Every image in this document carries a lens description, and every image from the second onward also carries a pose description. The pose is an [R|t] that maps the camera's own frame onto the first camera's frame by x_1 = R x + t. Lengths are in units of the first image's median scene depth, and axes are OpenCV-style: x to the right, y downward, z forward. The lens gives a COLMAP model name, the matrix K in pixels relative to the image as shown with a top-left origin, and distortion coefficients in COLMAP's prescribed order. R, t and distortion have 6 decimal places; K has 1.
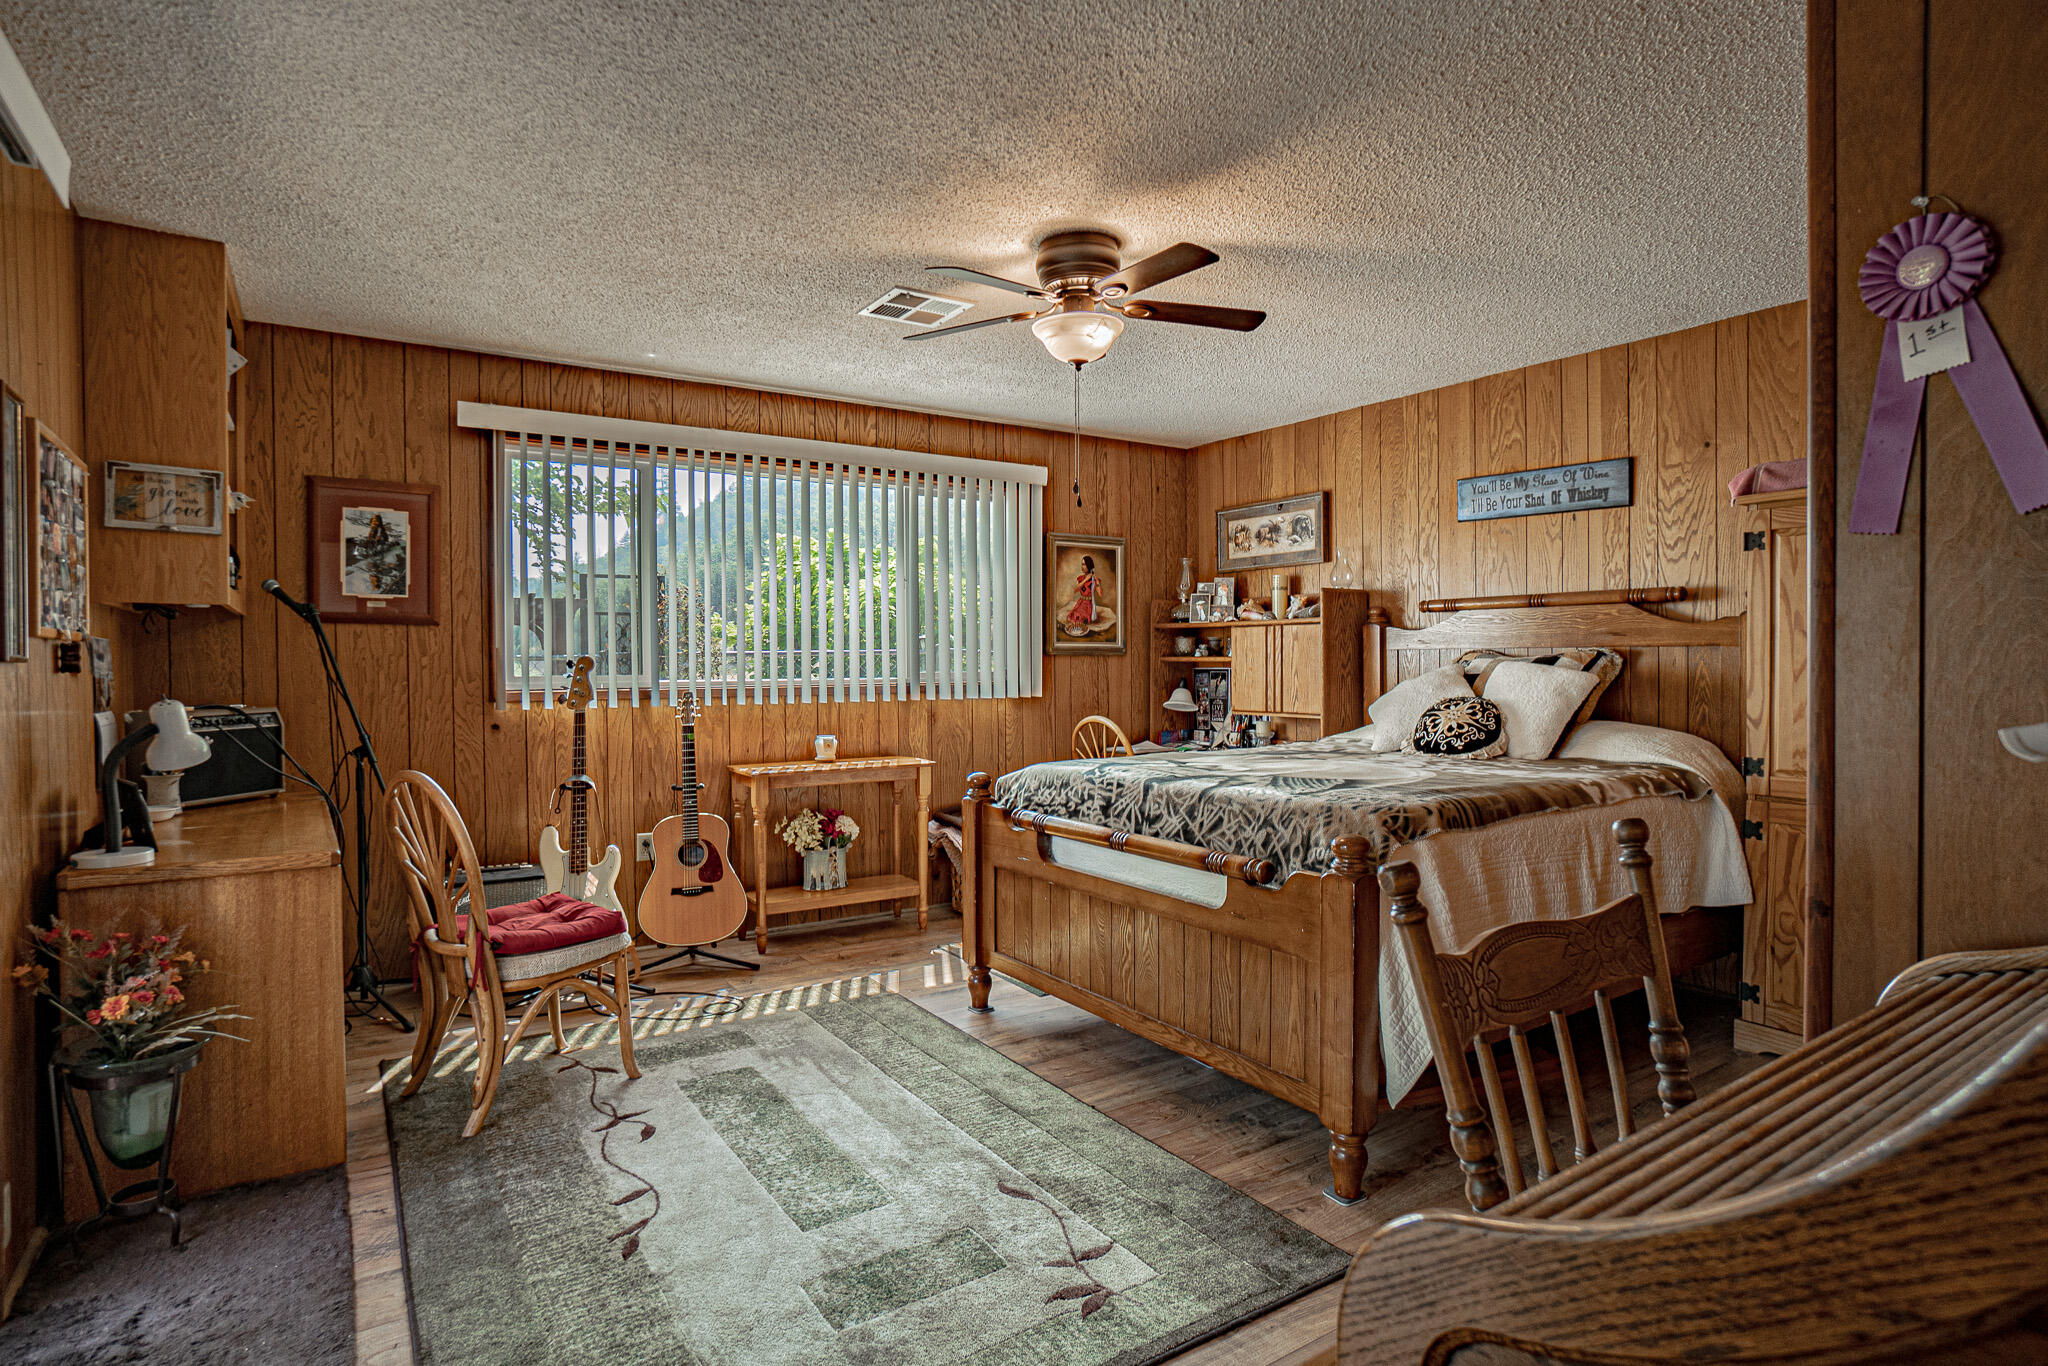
lens RADIAL K [[1030.7, 0, 1026.8], [0, 1030.7, 680.1], [0, 0, 1]] dist [0.000607, 0.000007]
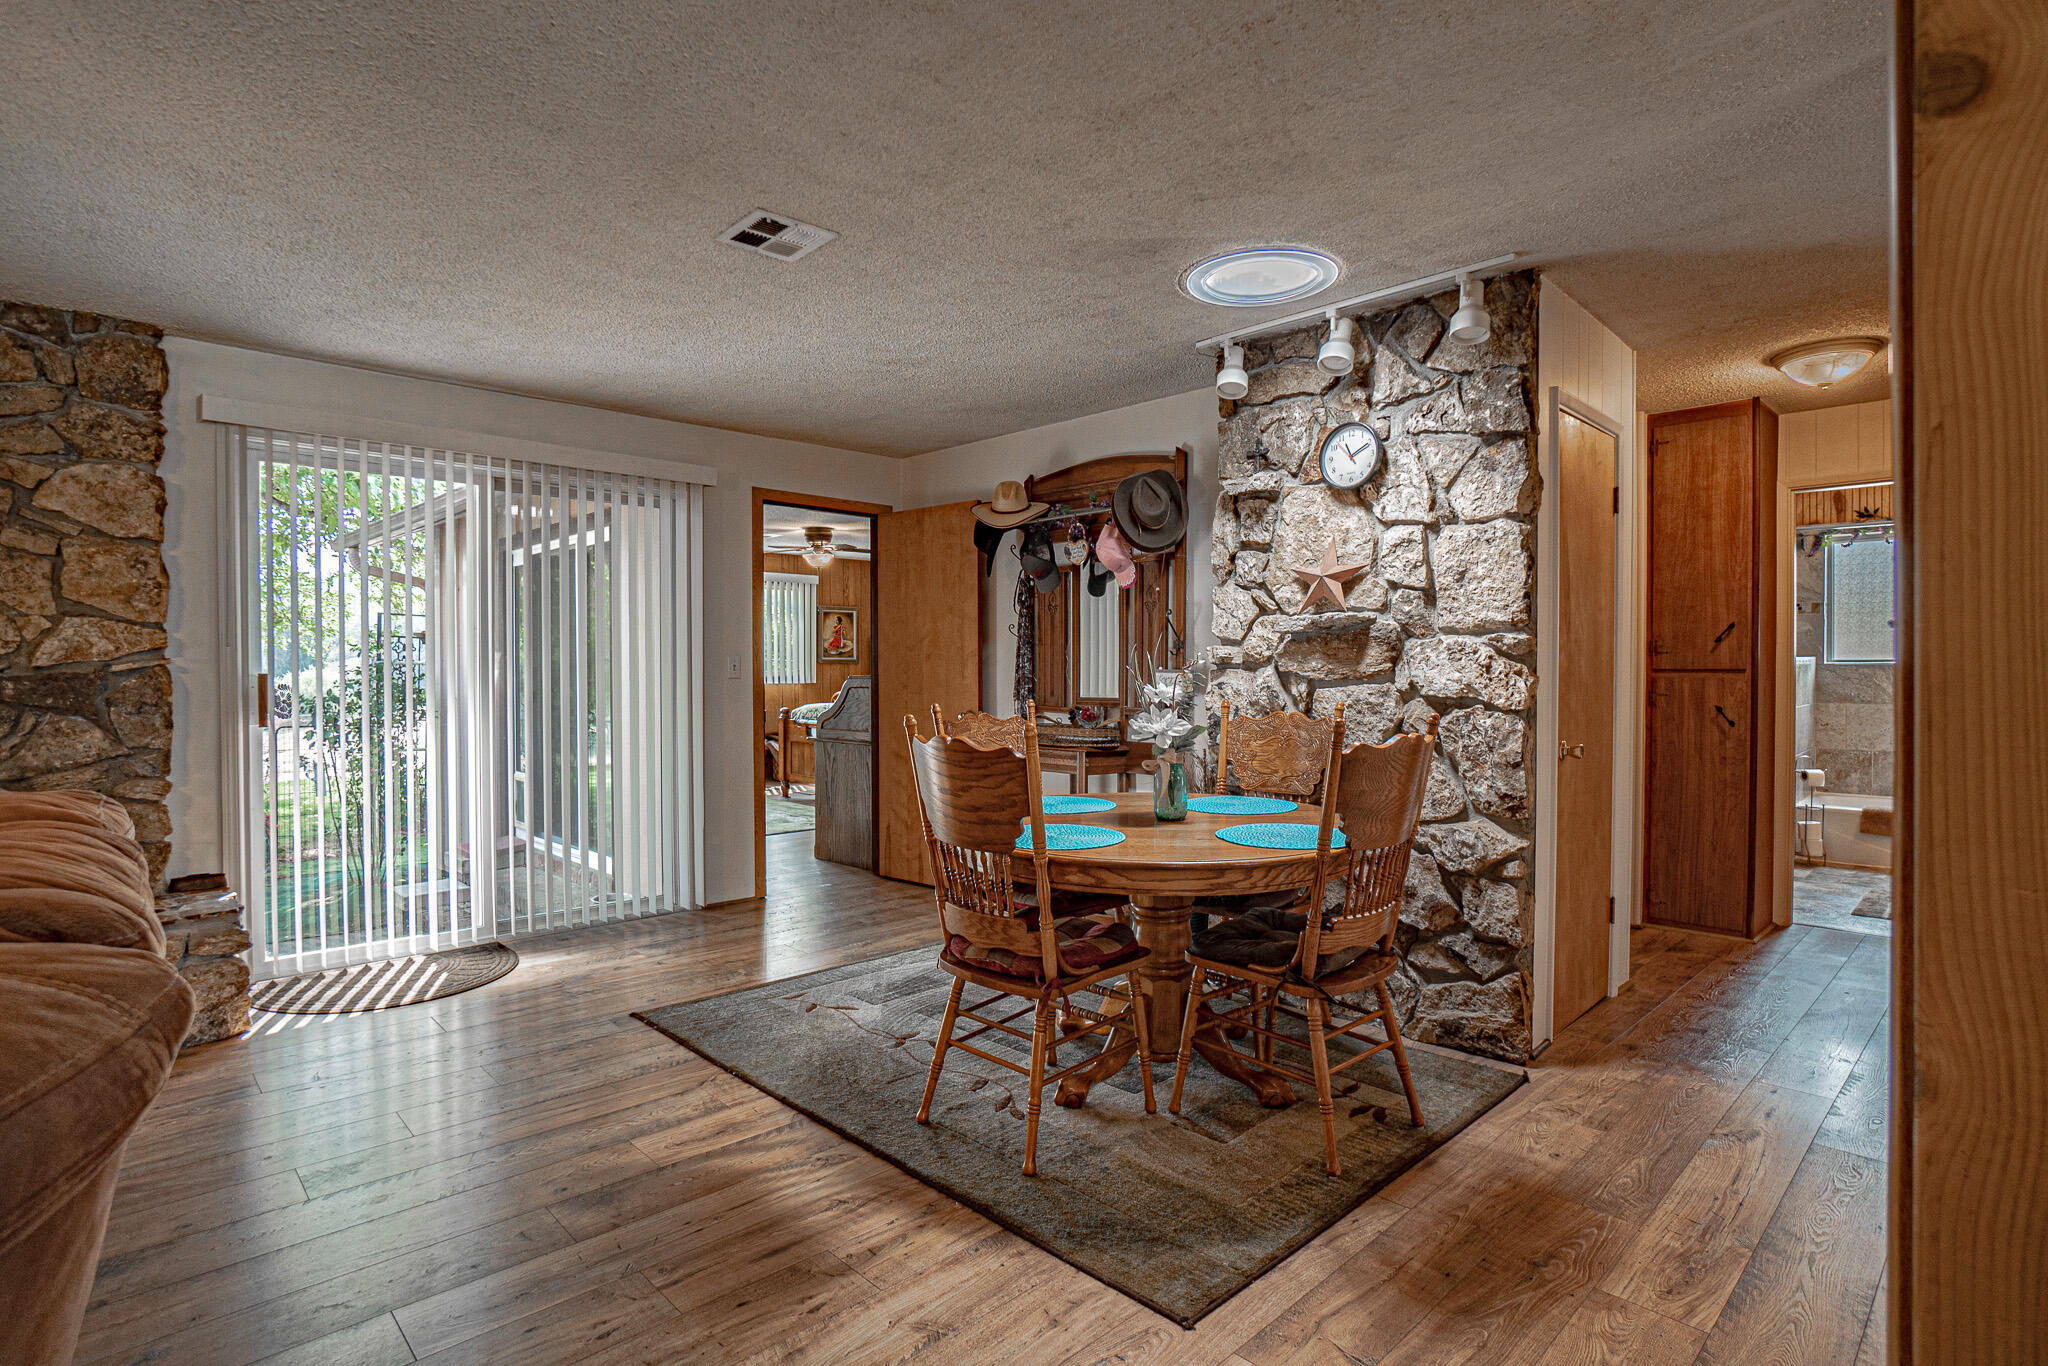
lens RADIAL K [[1010.5, 0, 1020.0], [0, 1010.5, 679.2], [0, 0, 1]] dist [-0.004163, -0.000226]
pose [[0.984467, 0.000891, 0.175569, 0.063802], [-0.000364, 0.999995, -0.003035, 0.014894], [-0.175571, 0.002924, 0.984462, -1.149259]]
